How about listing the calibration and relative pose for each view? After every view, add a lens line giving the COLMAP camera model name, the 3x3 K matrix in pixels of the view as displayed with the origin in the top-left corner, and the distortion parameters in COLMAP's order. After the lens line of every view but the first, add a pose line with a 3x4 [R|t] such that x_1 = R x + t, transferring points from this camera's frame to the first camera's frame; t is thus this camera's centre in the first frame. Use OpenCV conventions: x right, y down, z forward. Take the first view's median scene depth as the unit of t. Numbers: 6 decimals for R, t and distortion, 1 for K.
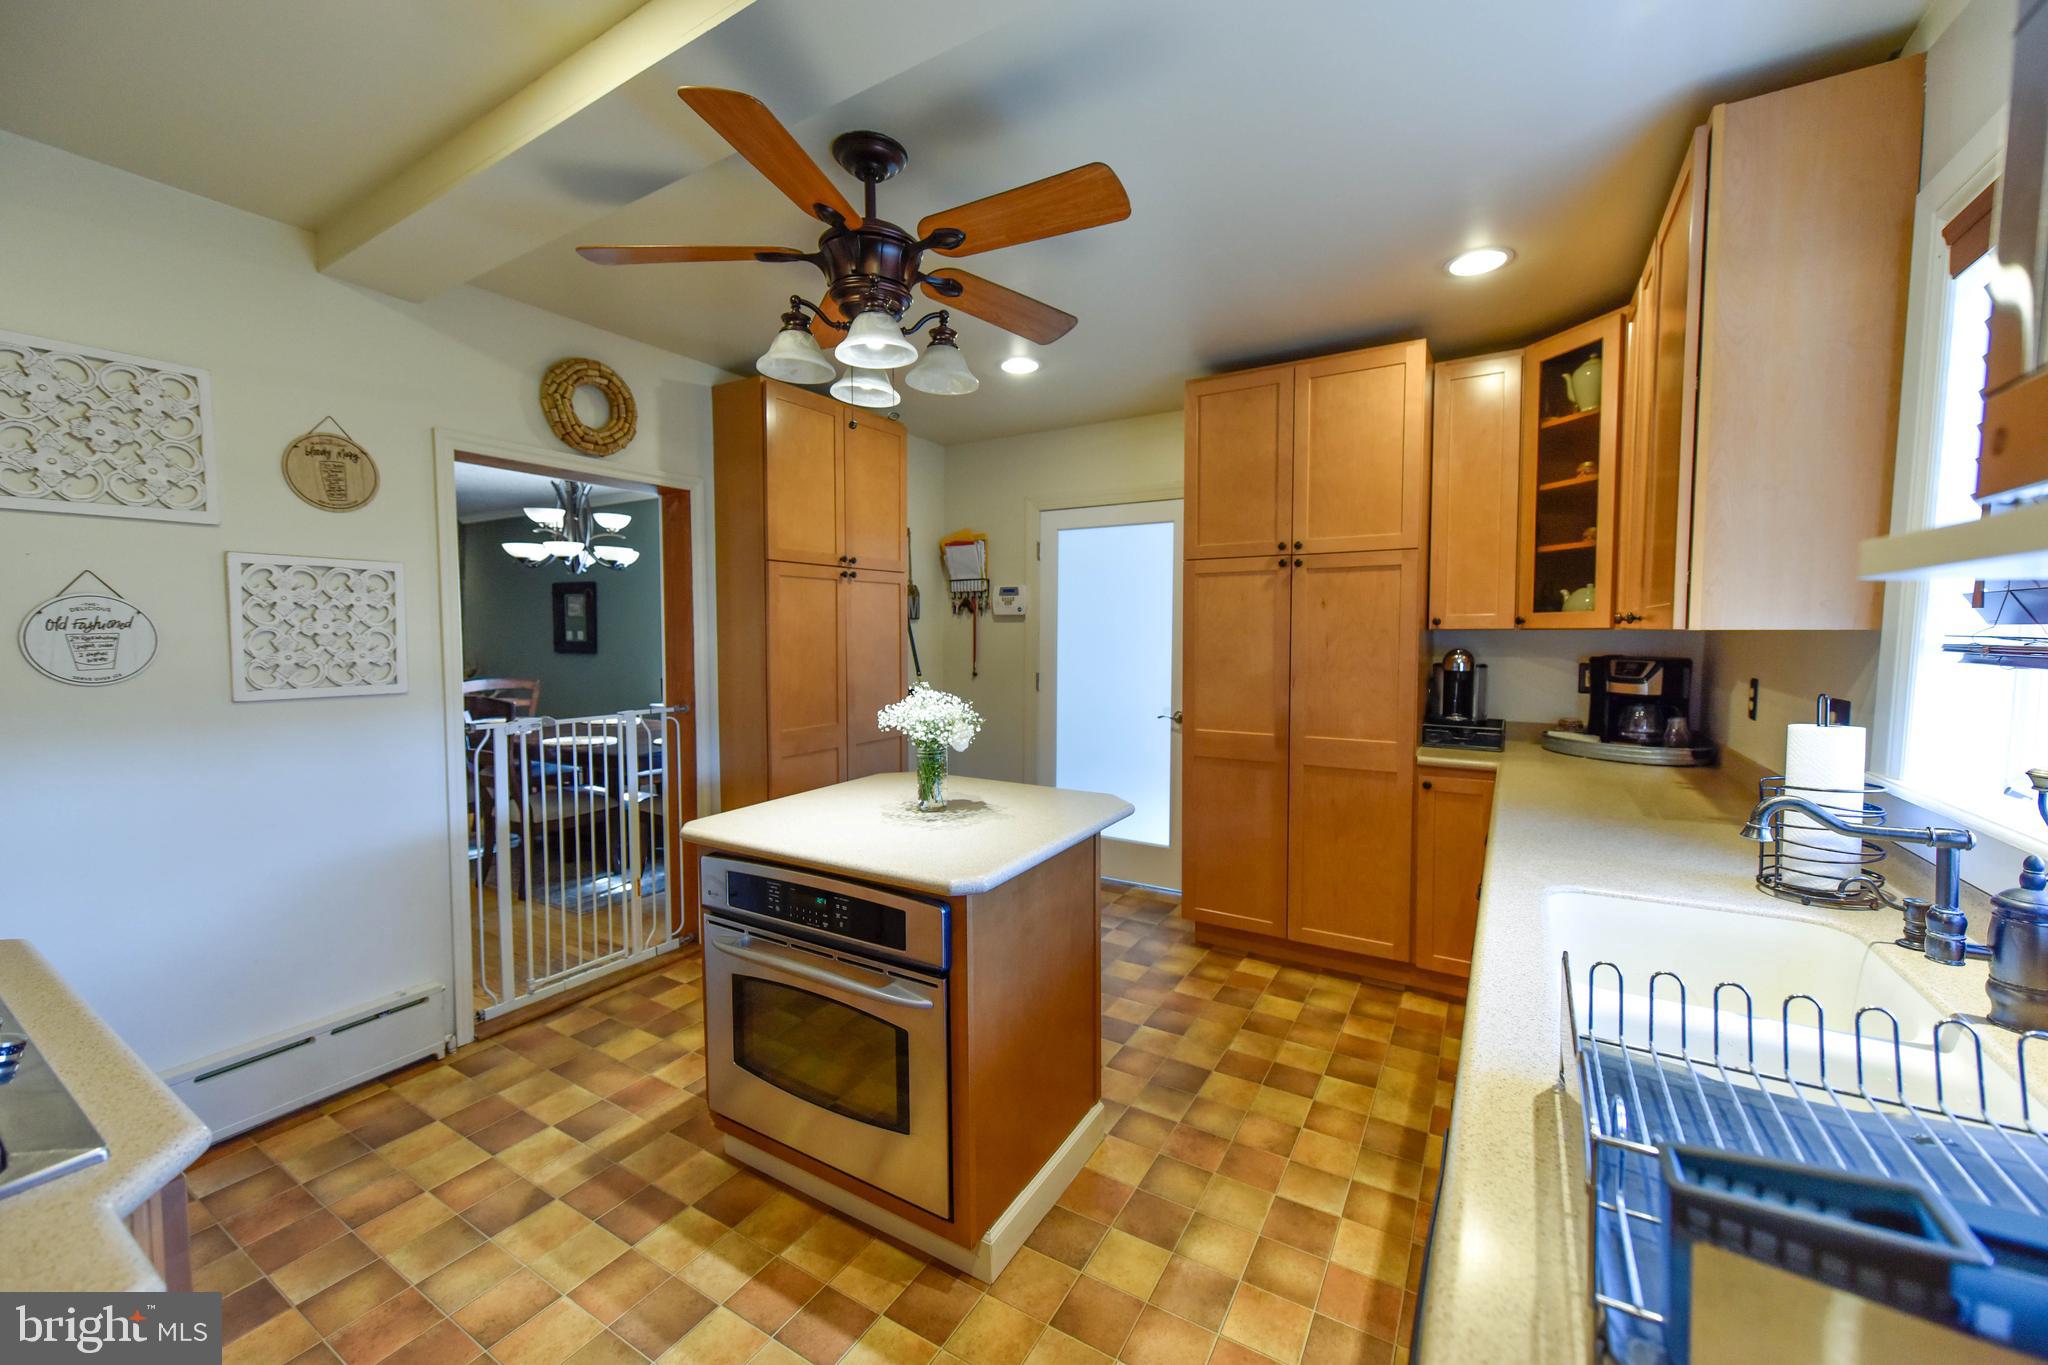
lens RADIAL K [[798.1, 0, 1025.6], [0, 798.1, 677.5], [0, 0, 1]] dist [0.001104, -0.000439]
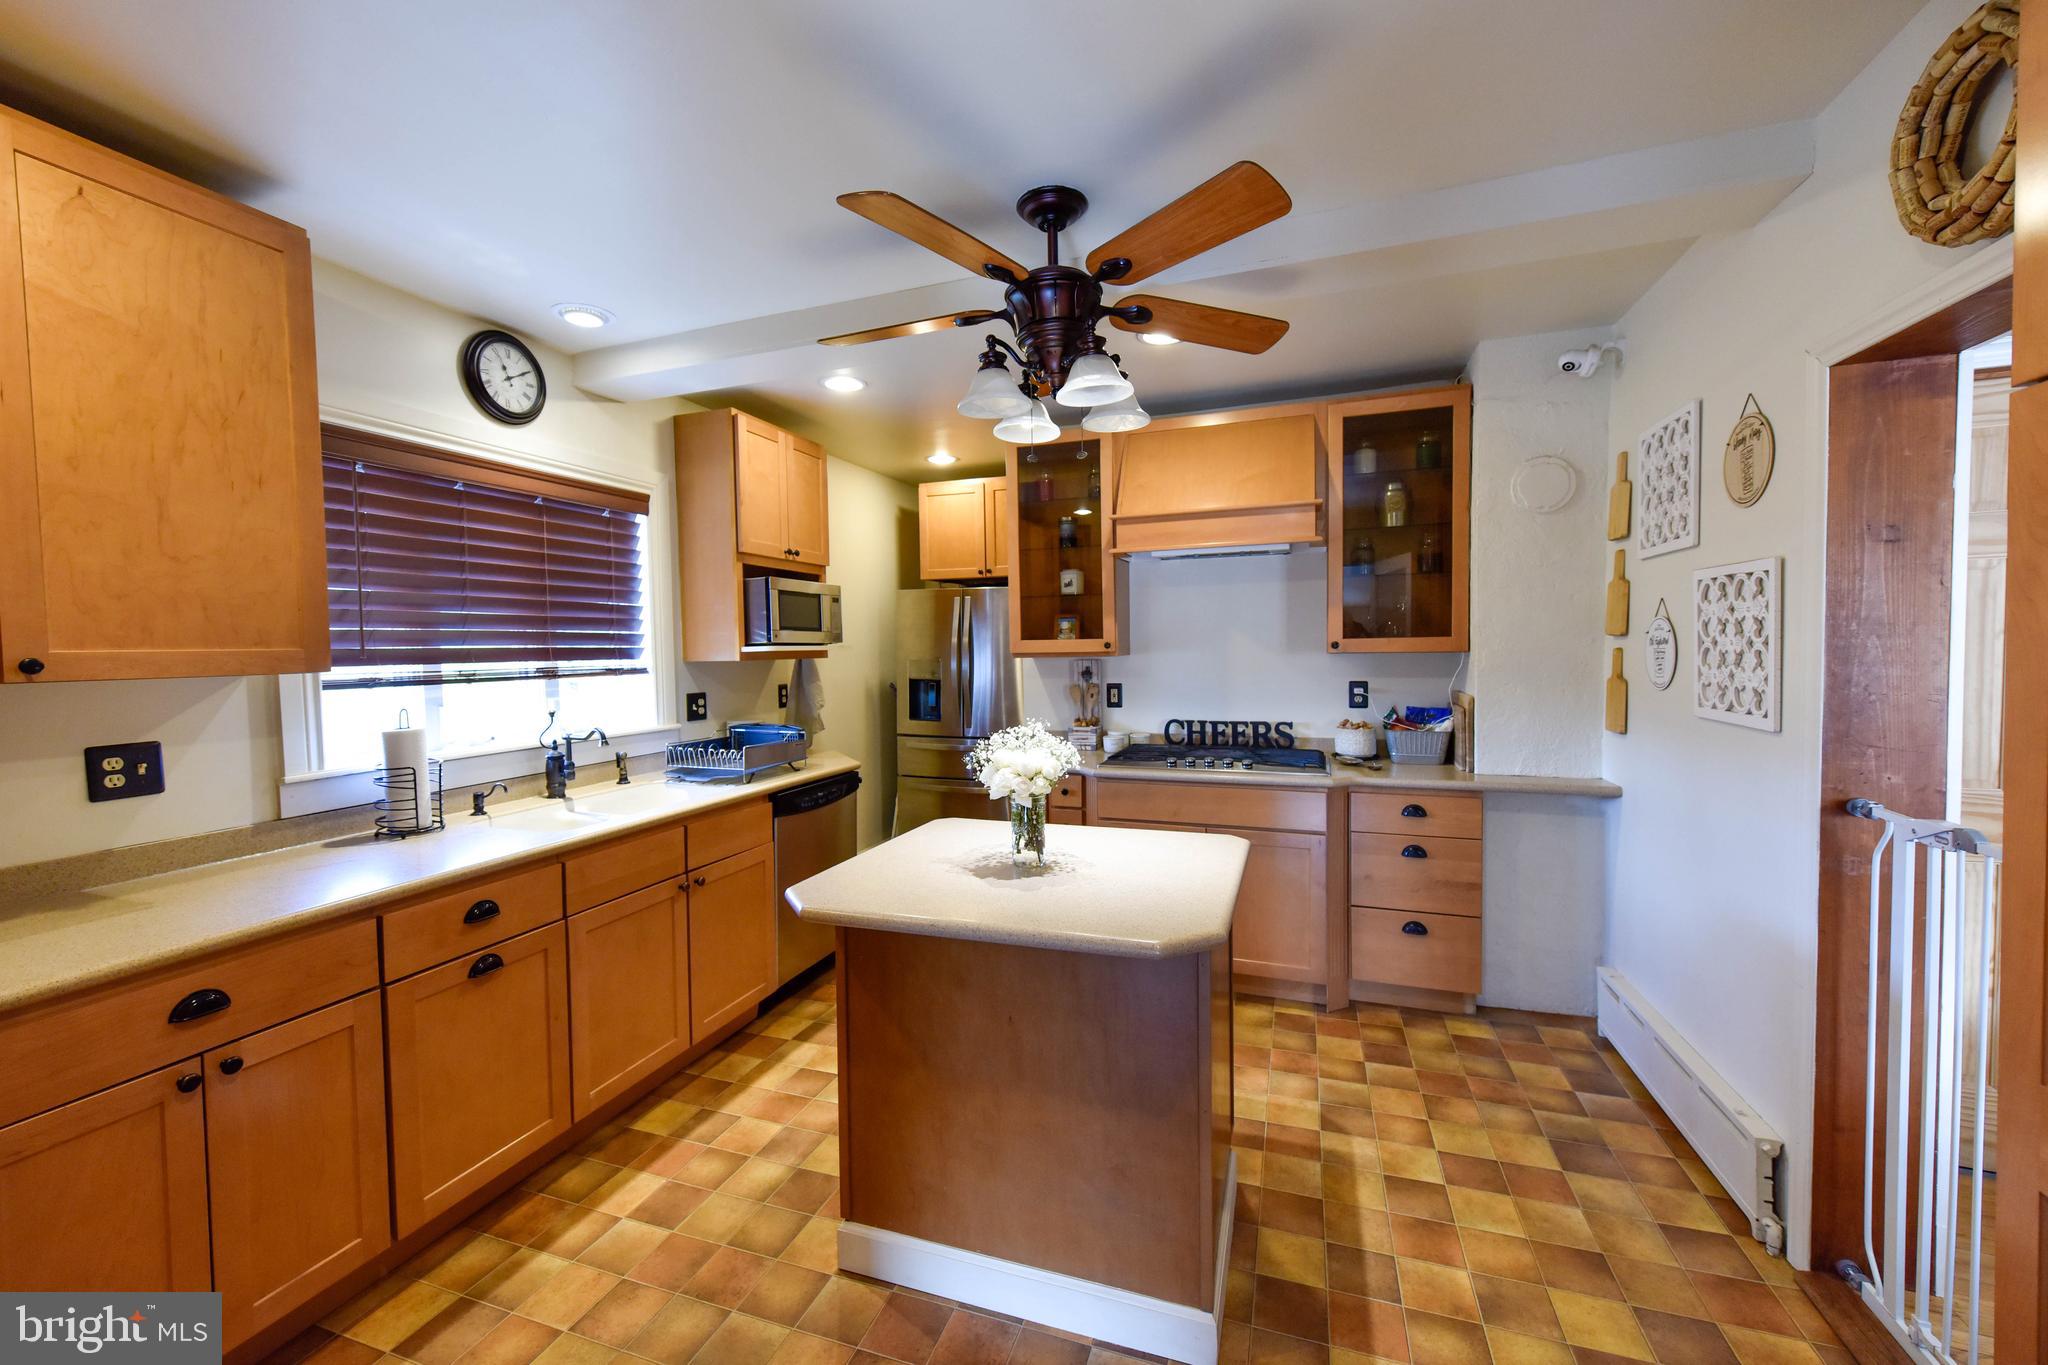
lens RADIAL K [[798.1, 0, 1025.6], [0, 798.1, 677.5], [0, 0, 1]] dist [0.001104, -0.000439]
pose [[-0.977632, 0.026485, -0.208647, 0.059739], [0.005937, 0.995120, 0.098498, -0.114062], [0.210237, 0.095056, -0.973018, 1.655714]]
